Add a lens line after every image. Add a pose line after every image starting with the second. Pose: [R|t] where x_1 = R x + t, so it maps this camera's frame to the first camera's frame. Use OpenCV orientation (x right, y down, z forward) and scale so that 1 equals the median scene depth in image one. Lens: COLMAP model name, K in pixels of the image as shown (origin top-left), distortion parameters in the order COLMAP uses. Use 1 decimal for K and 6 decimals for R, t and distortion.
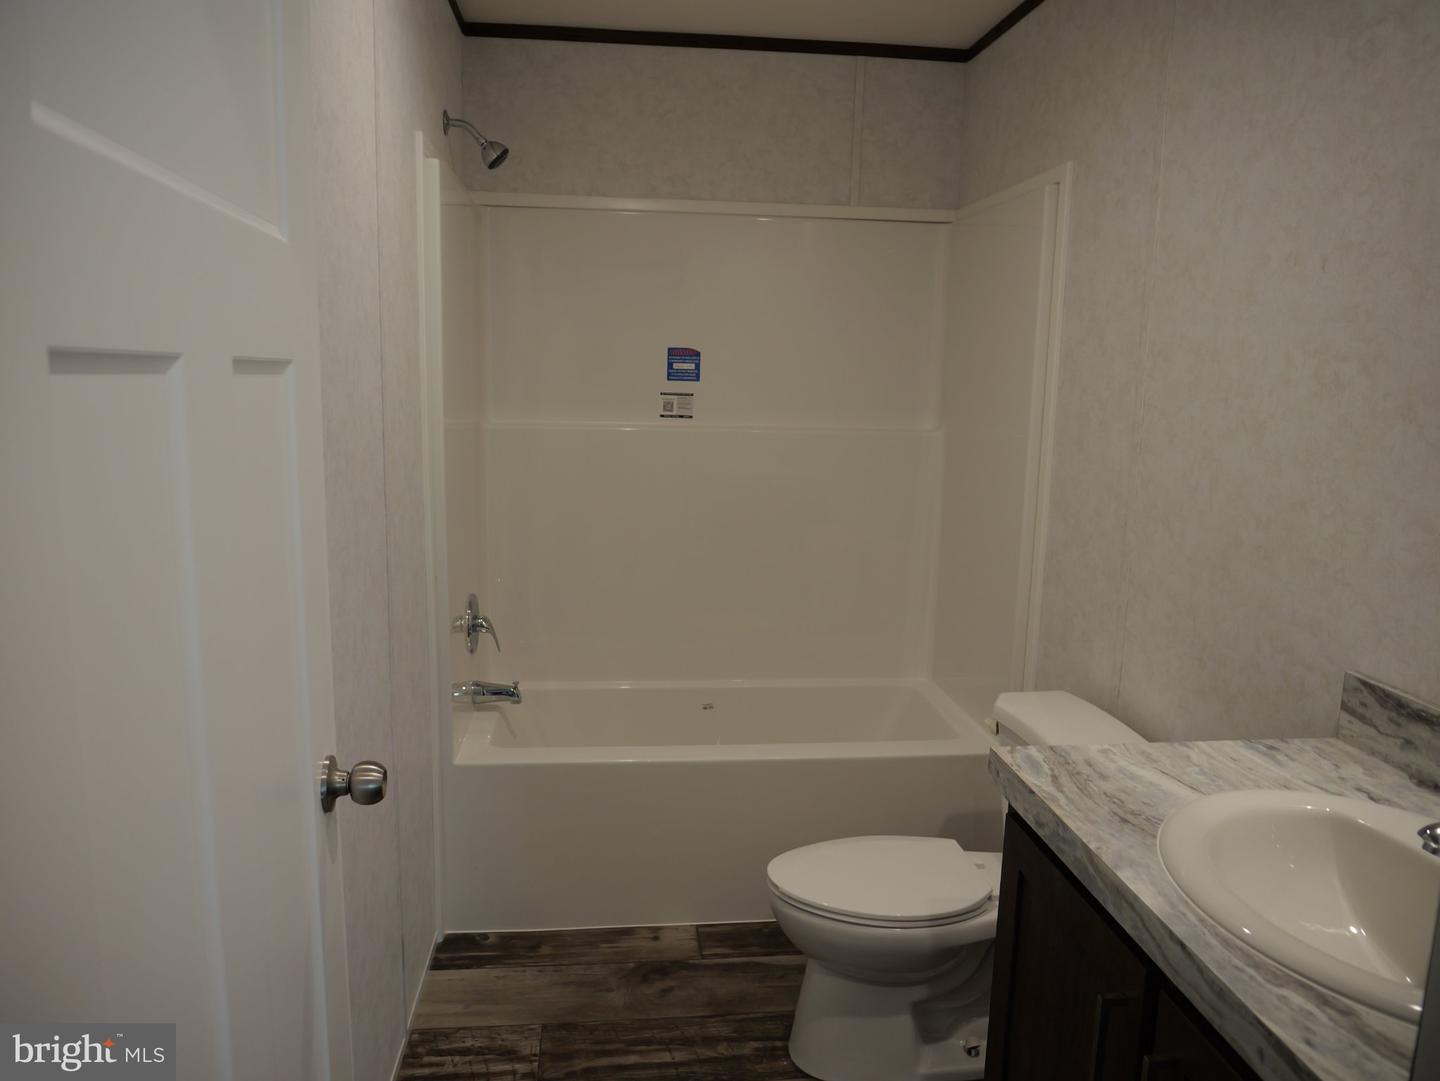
lens RADIAL K [[1030.0, 0, 720.0], [0, 1030.0, 540.5], [0, 0, 1]] dist [-0.057918, 0.023732]
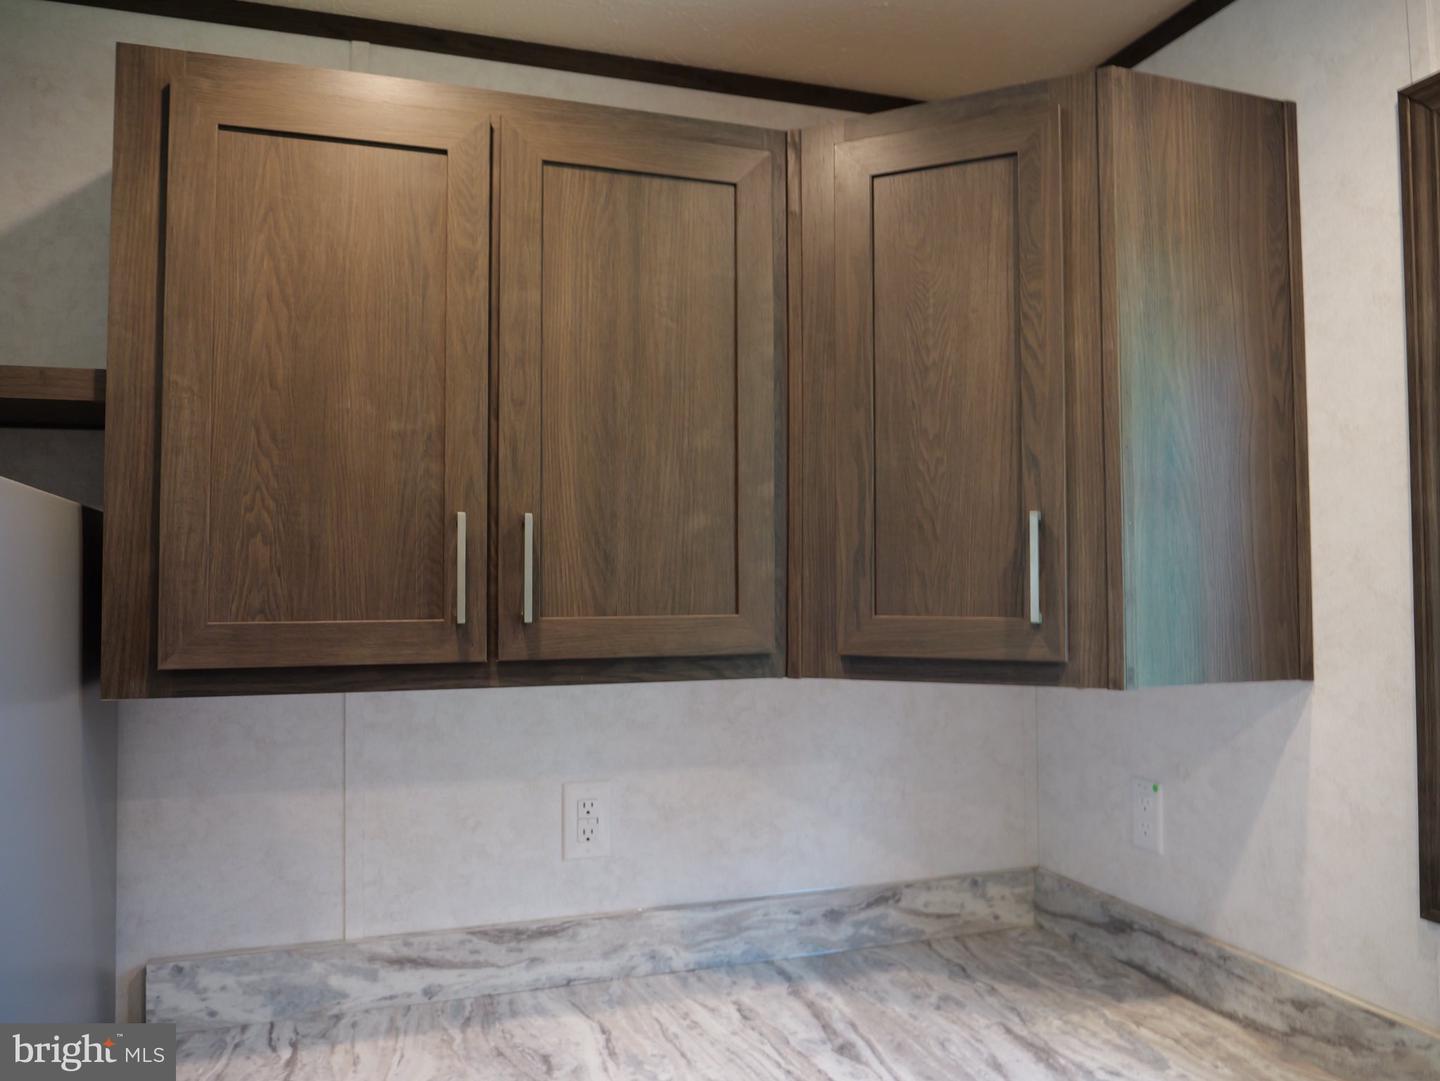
lens RADIAL K [[1077.0, 0, 720.0], [0, 1077.0, 540.5], [0, 0, 1]] dist [-0.029686, 0.012200]
pose [[-0.224511, 0.012167, 0.974396, -0.558967], [0.161668, 0.986530, 0.024931, -0.265746], [-0.960967, 0.163126, -0.223454, 0.967337]]
